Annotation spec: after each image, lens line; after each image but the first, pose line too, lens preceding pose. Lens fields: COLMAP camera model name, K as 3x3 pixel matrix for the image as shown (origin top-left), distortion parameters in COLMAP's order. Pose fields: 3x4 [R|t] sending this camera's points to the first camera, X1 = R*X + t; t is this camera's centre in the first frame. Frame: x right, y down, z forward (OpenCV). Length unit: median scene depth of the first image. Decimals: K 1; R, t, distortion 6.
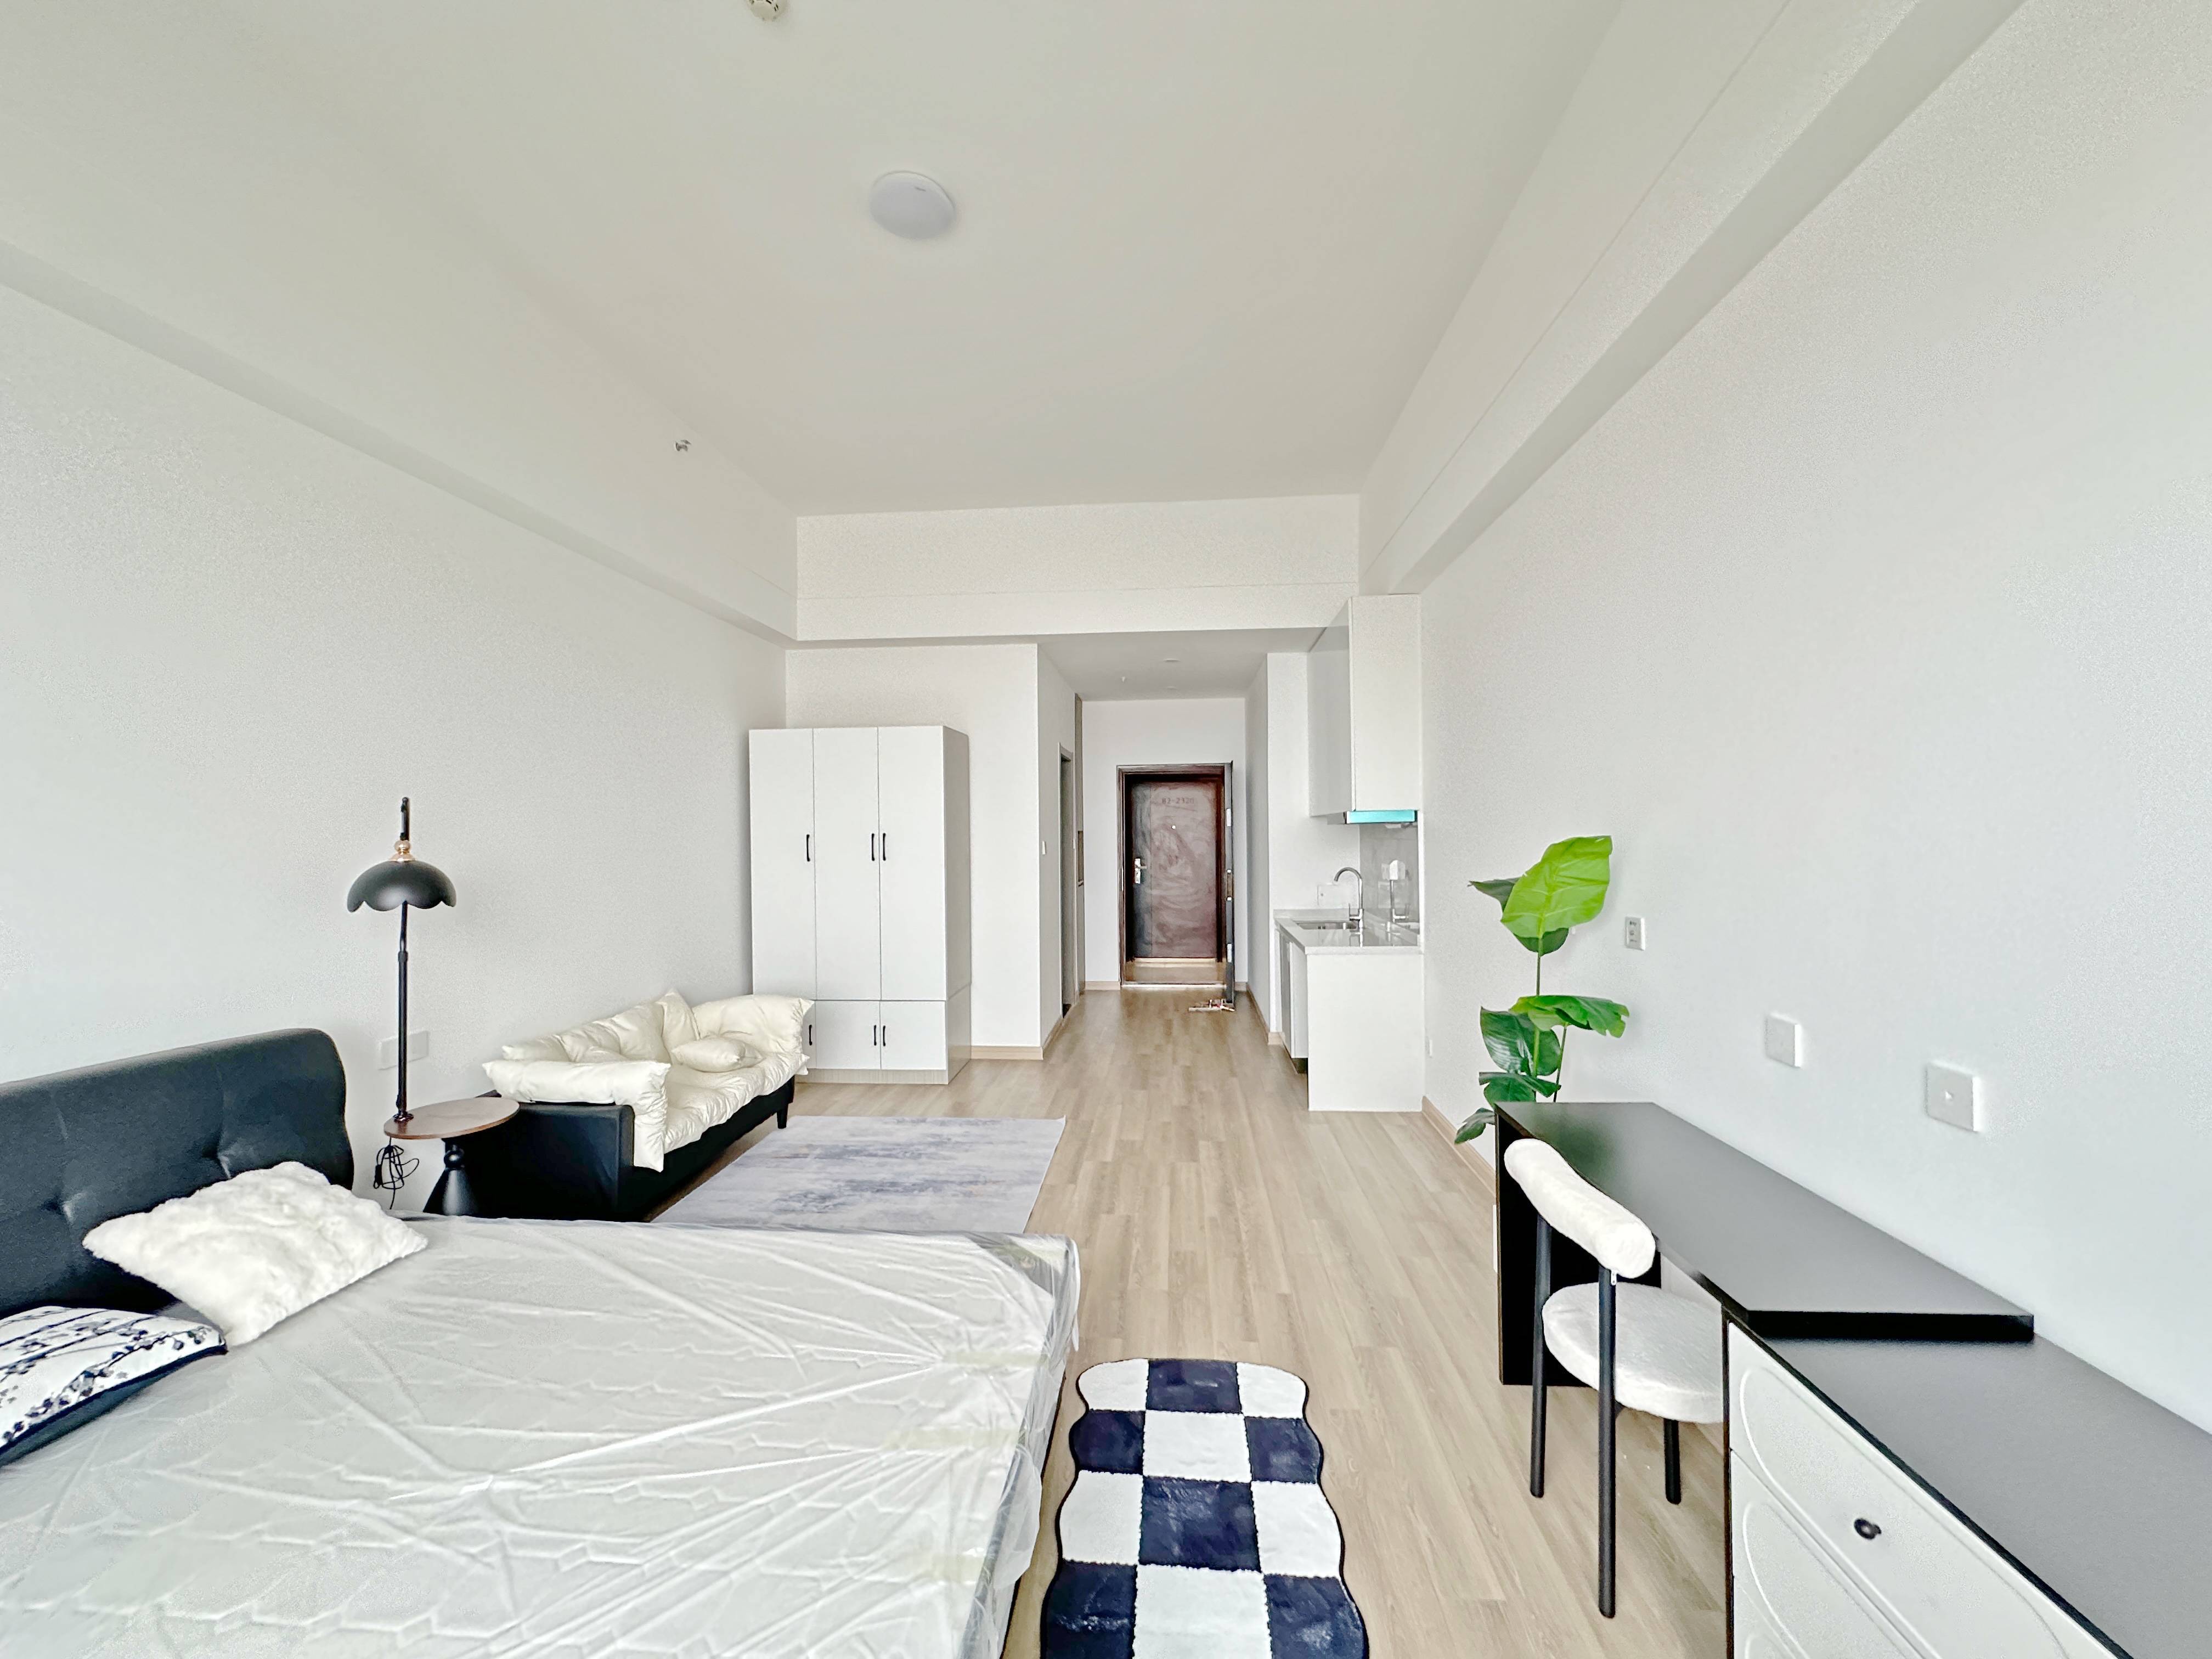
lens RADIAL K [[882.6, 0, 1107.6], [0, 882.6, 827.7], [0, 0, 1]] dist [0.002904, 0.000148]
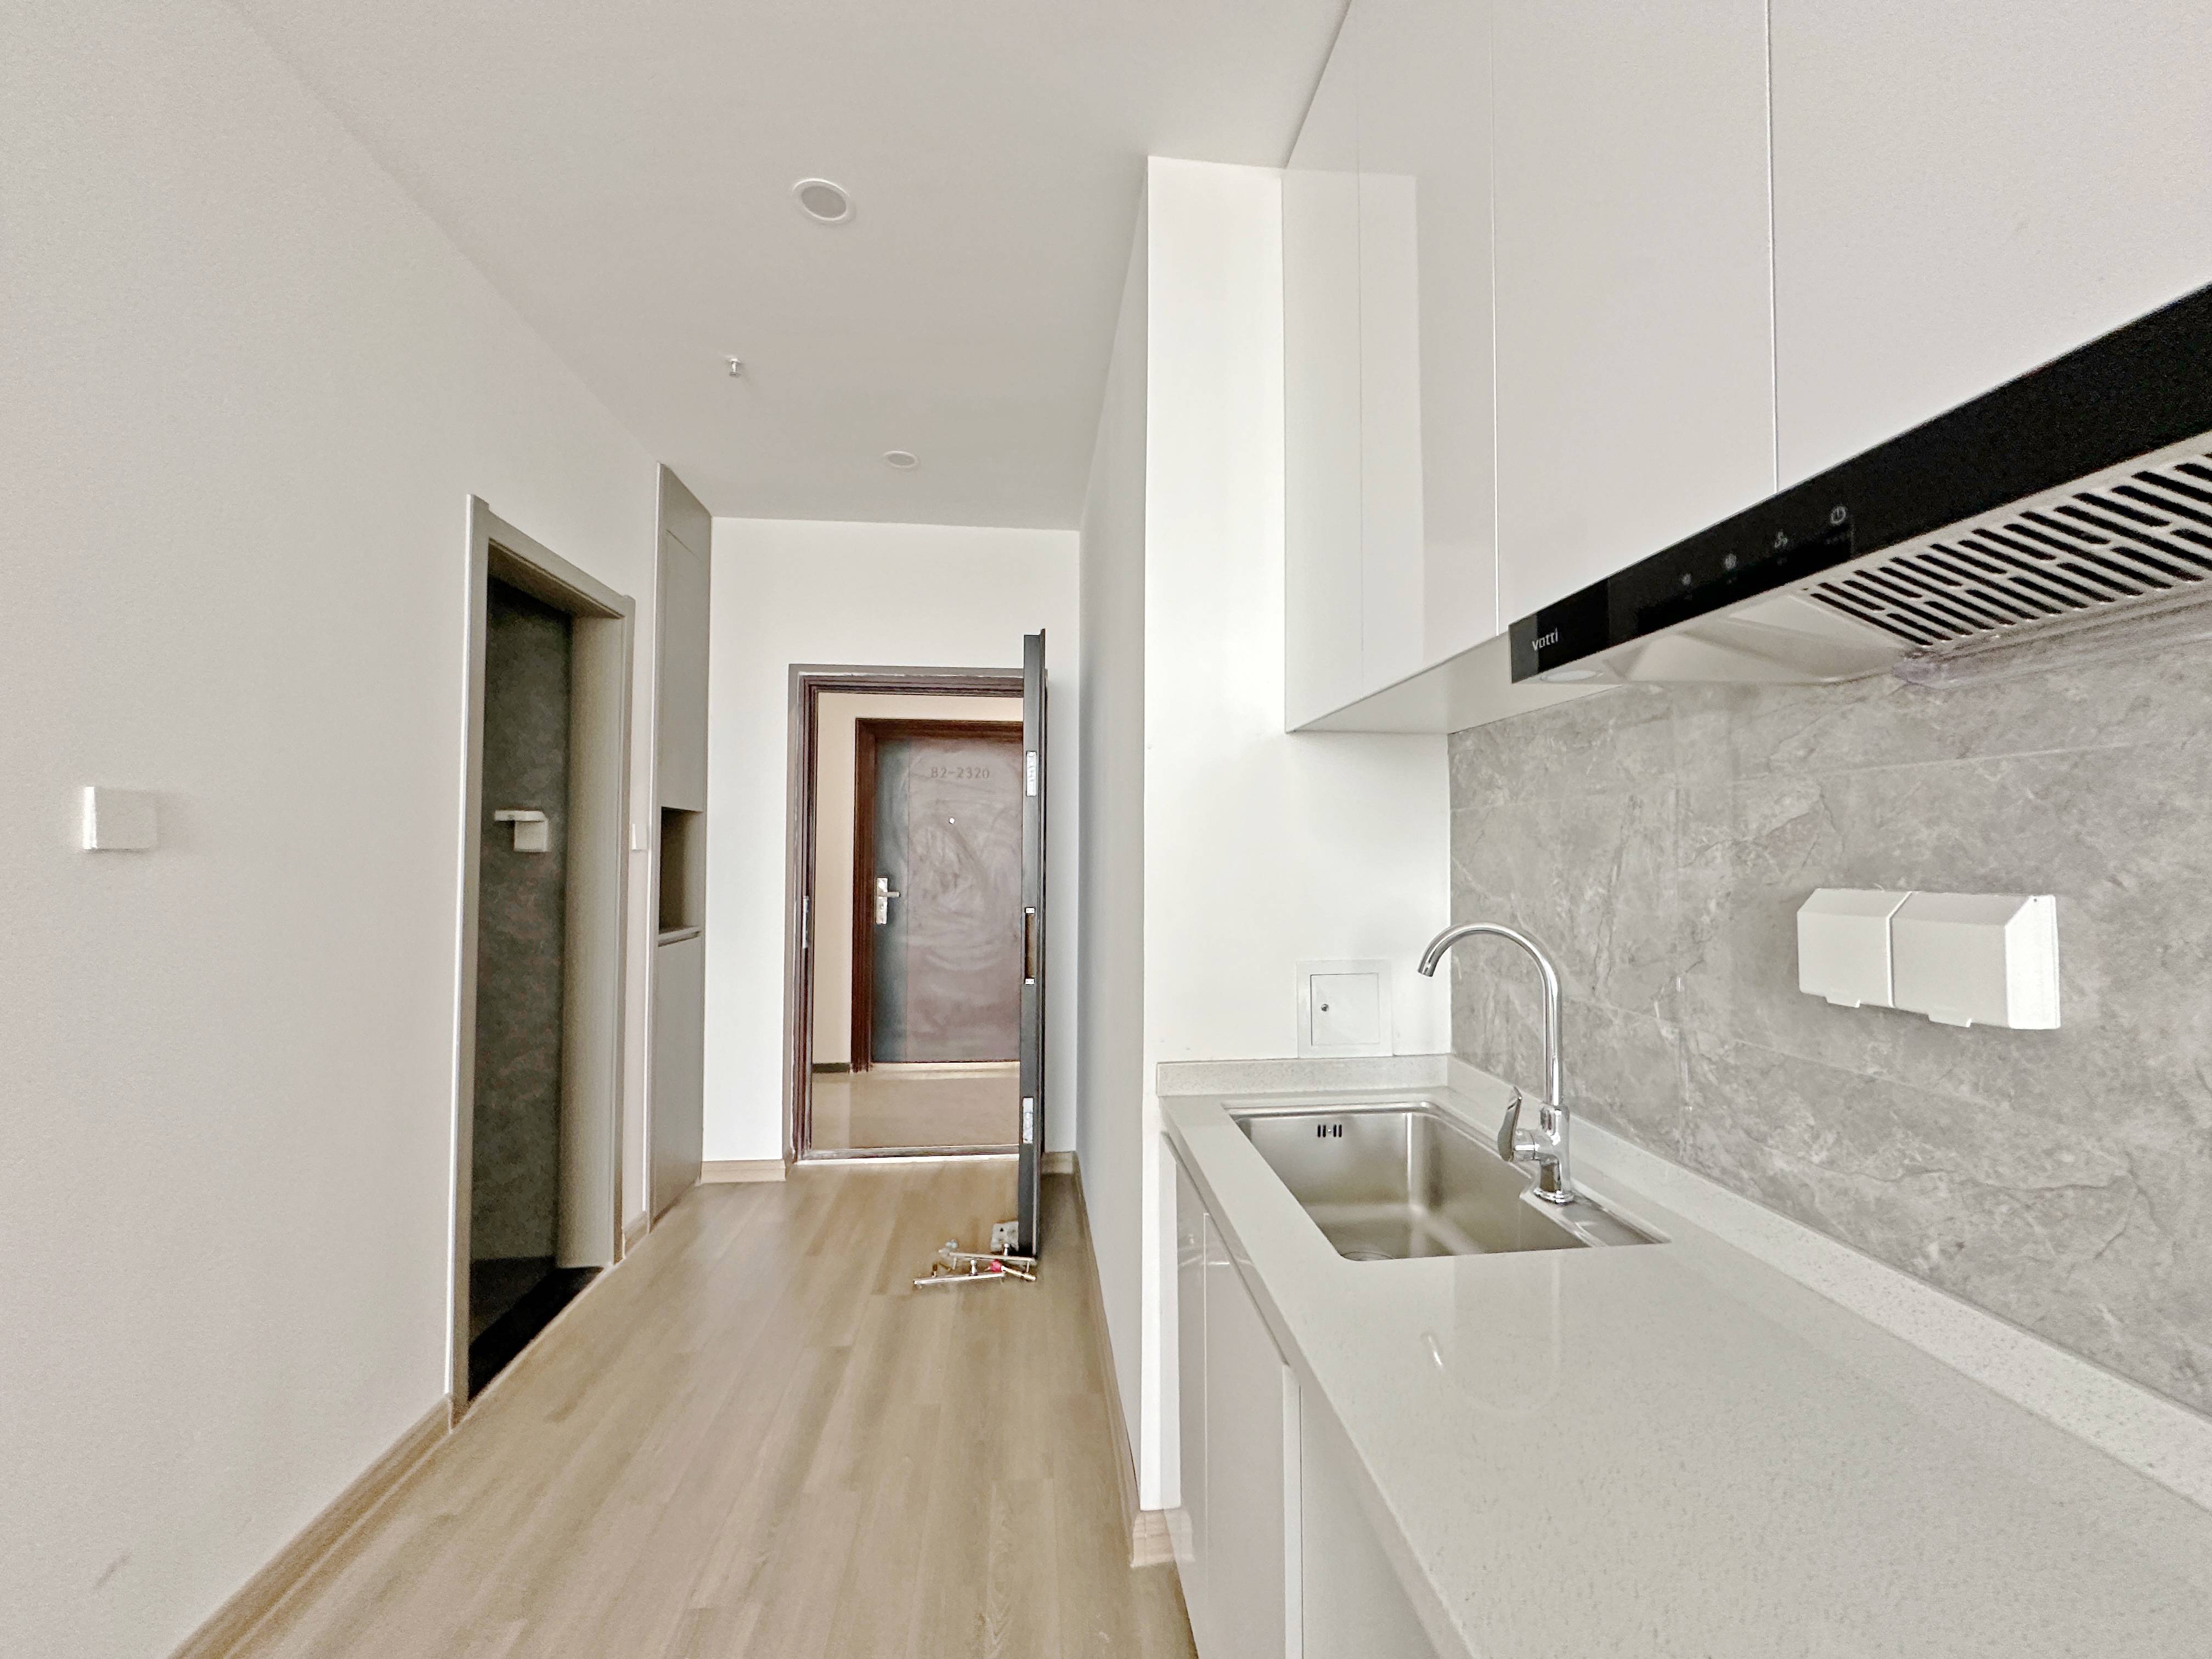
lens RADIAL K [[882.6, 0, 1109.6], [0, 882.6, 832.2], [0, 0, 1]] dist [0.002904, 0.000148]
pose [[0.984622, 0.024437, 0.172981, 0.091887], [-0.020655, 0.999507, -0.023629, 0.020790], [-0.173473, 0.019693, 0.984642, 0.538538]]
